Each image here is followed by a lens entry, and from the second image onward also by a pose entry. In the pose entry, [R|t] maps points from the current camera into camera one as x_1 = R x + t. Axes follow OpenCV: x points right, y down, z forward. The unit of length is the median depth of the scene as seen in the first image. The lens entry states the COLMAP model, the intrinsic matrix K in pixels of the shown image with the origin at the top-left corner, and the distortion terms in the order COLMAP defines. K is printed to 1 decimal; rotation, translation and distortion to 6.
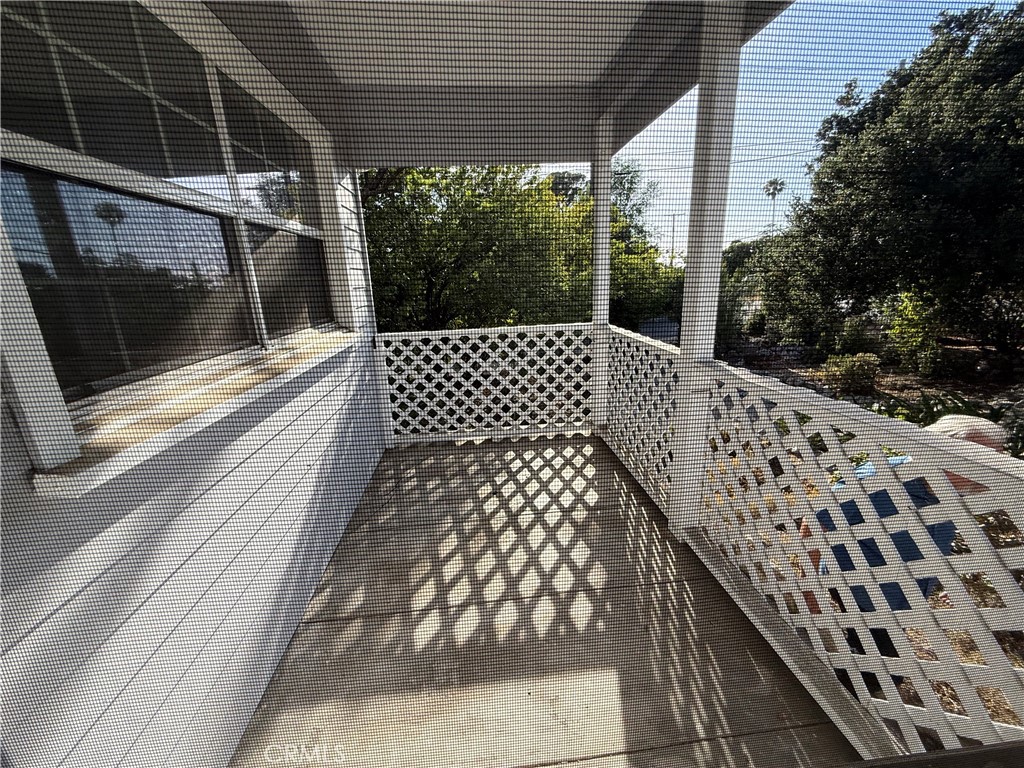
lens RADIAL K [[412.2, 0, 510.2], [0, 412.2, 387.2], [0, 0, 1]] dist [0.003307, 0.000071]
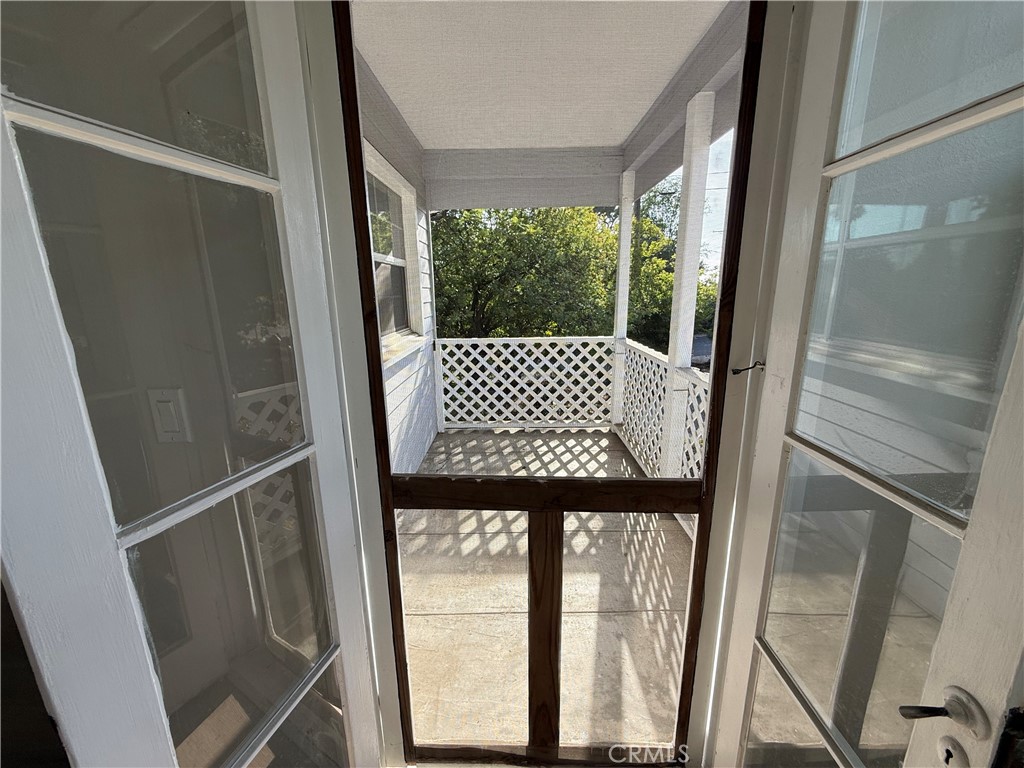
lens RADIAL K [[412.2, 0, 512.1], [0, 412.2, 383.3], [0, 0, 1]] dist [0.003307, 0.000071]
pose [[0.994955, 0.048324, -0.087916, 0.019585], [-0.051367, 0.998145, -0.032683, 0.032386], [0.086174, 0.037034, 0.995592, -0.208020]]
